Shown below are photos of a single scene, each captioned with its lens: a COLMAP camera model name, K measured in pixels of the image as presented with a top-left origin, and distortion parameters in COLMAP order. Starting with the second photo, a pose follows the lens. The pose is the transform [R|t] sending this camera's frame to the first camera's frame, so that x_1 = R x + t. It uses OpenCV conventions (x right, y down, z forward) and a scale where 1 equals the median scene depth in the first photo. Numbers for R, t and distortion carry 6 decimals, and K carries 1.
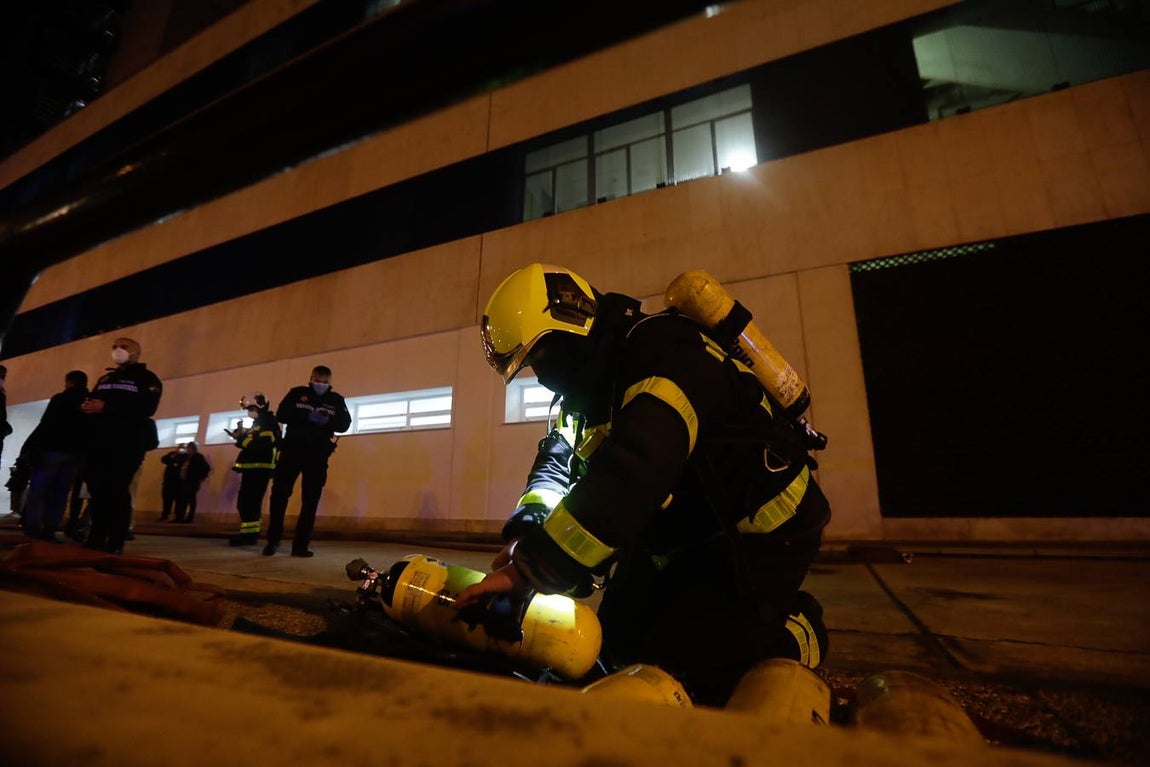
lens RADIAL K [[524.8, 0, 578.1], [0, 524.8, 383.0], [0, 0, 1]] dist [-0.032672, 0.006160]
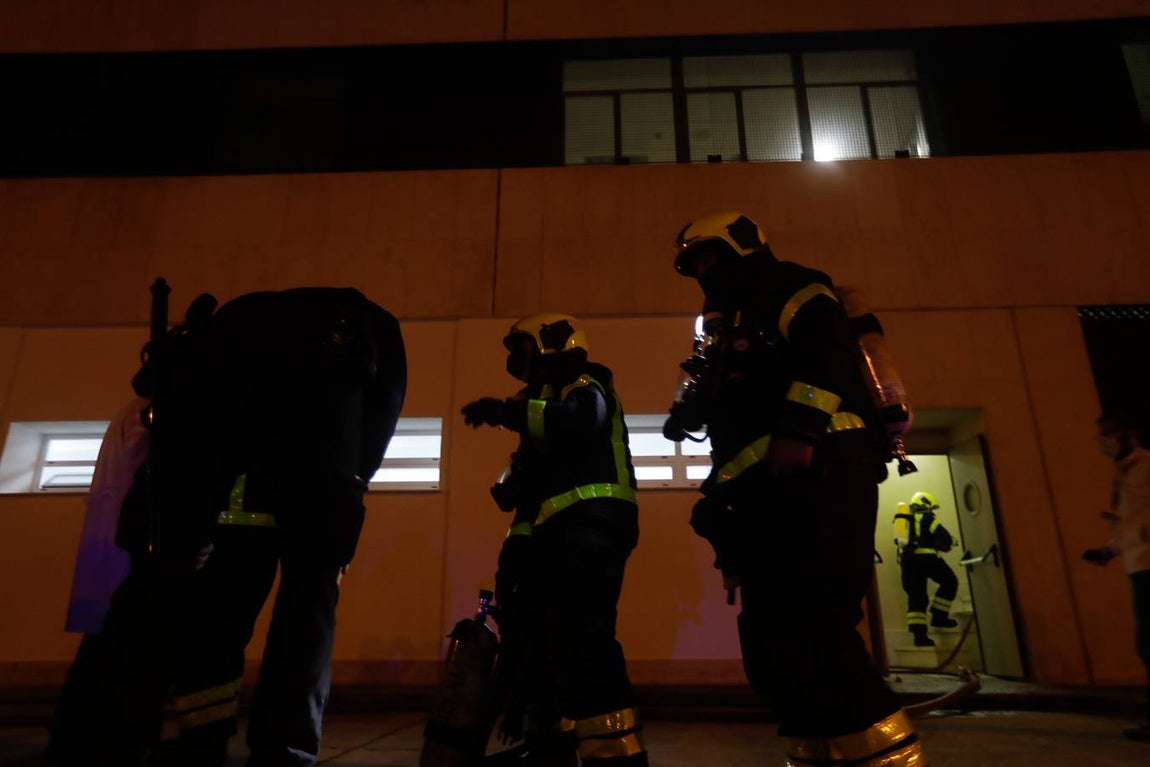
lens RADIAL K [[751.5, 0, 576.0], [0, 751.5, 391.6], [0, 0, 1]] dist [-0.009864, 0.016524]
pose [[0.923763, 0.113502, 0.365759, -0.449492], [-0.083485, 0.991785, -0.096920, 0.050052], [-0.373754, 0.058996, 0.925650, 0.219123]]
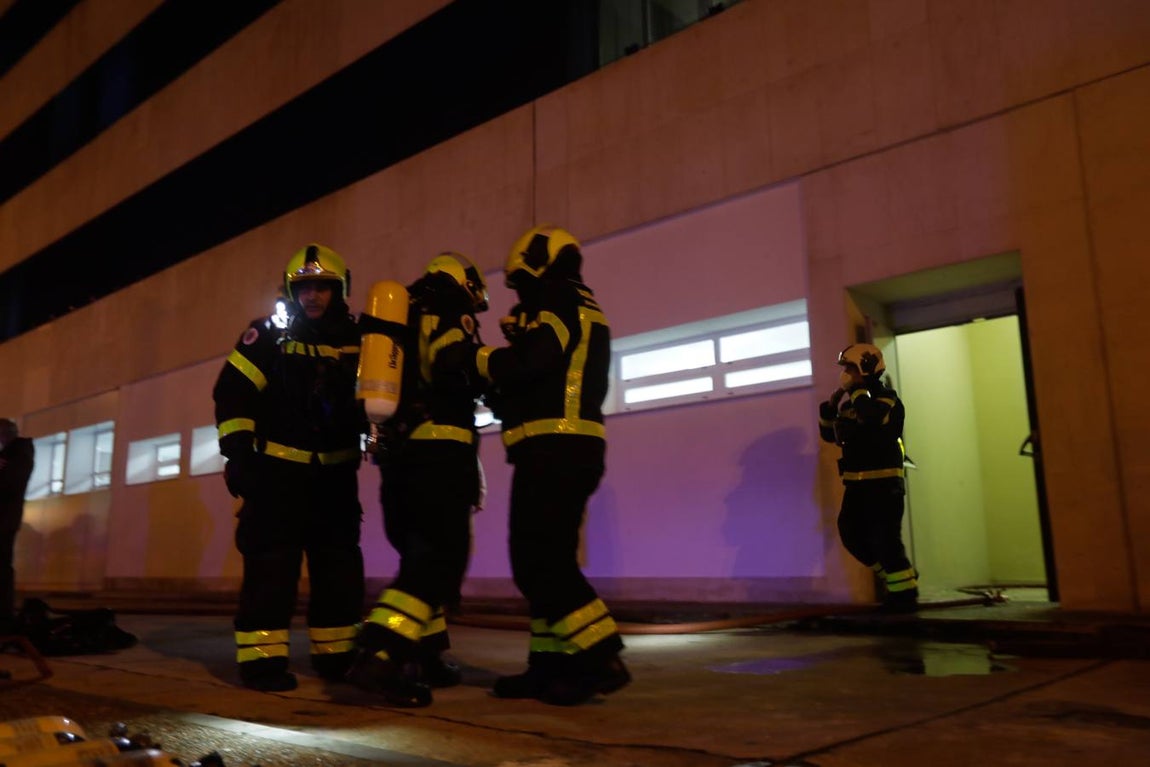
lens RADIAL K [[968.9, 0, 573.4], [0, 968.9, 388.2], [0, 0, 1]] dist [0.038666, -0.002572]
pose [[0.950609, -0.073735, -0.301505, 0.192343], [0.093383, 0.994310, 0.051263, -0.016401], [0.296010, -0.076887, 0.952085, -0.065696]]
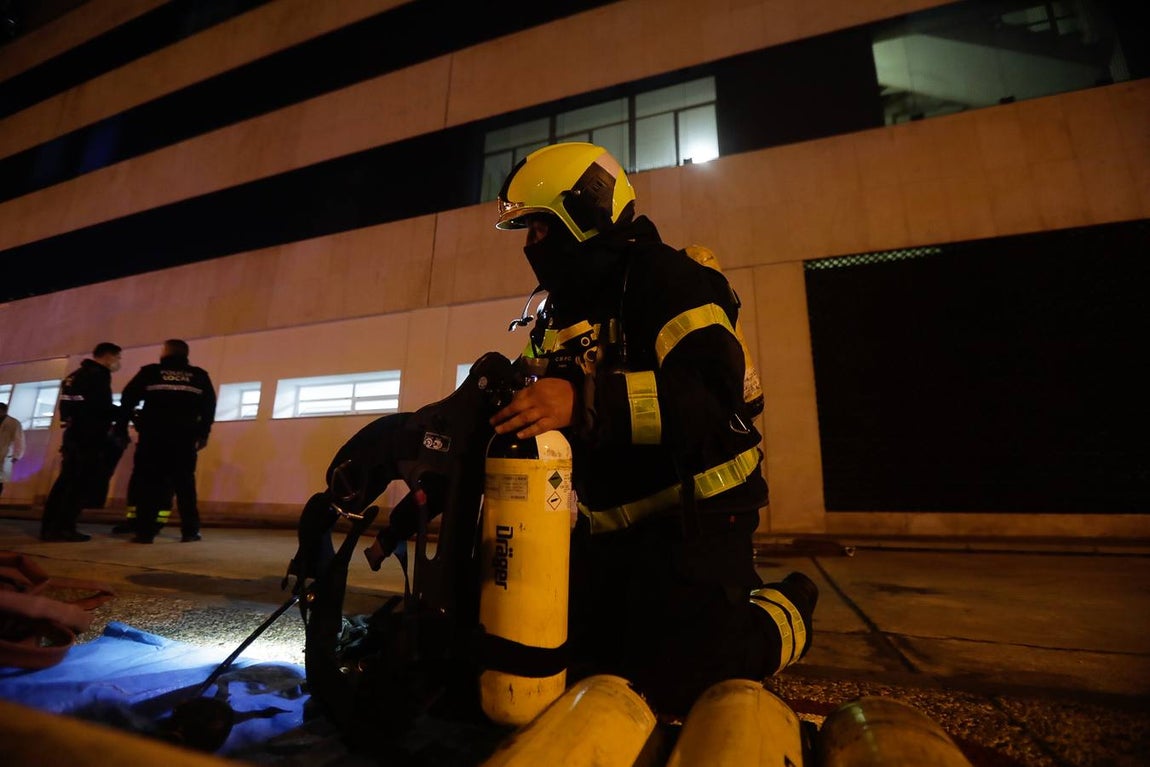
lens RADIAL K [[524.8, 0, 577.7], [0, 524.8, 383.6], [0, 0, 1]] dist [-0.032672, 0.006160]
pose [[0.995976, 0.030446, 0.084292, 0.003715], [-0.032036, 0.999332, 0.017575, 0.003952], [-0.083700, -0.020205, 0.996286, 0.017472]]
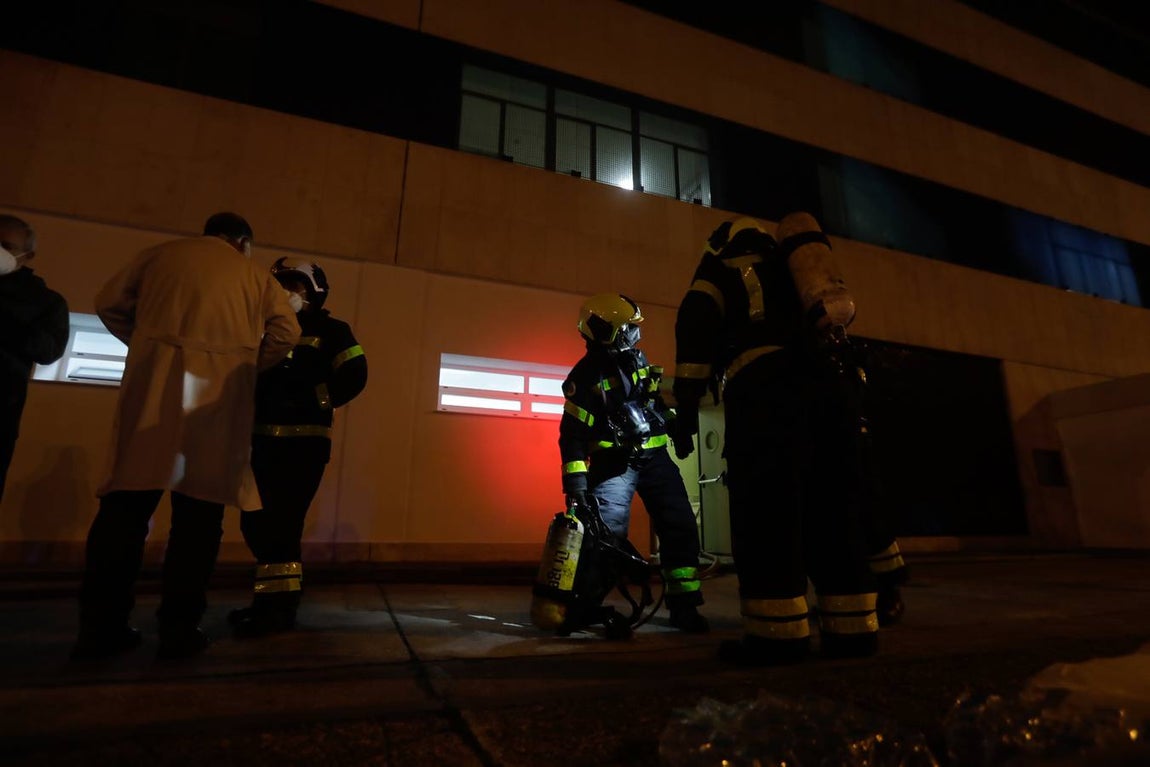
lens RADIAL K [[580.7, 0, 576.7], [0, 580.7, 386.9], [0, 0, 1]] dist [-0.024491, 0.001638]
pose [[0.708270, 0.168720, 0.685483, -0.582199], [-0.172123, 0.982988, -0.064101, 0.064123], [-0.684636, -0.072586, 0.725262, 0.288866]]
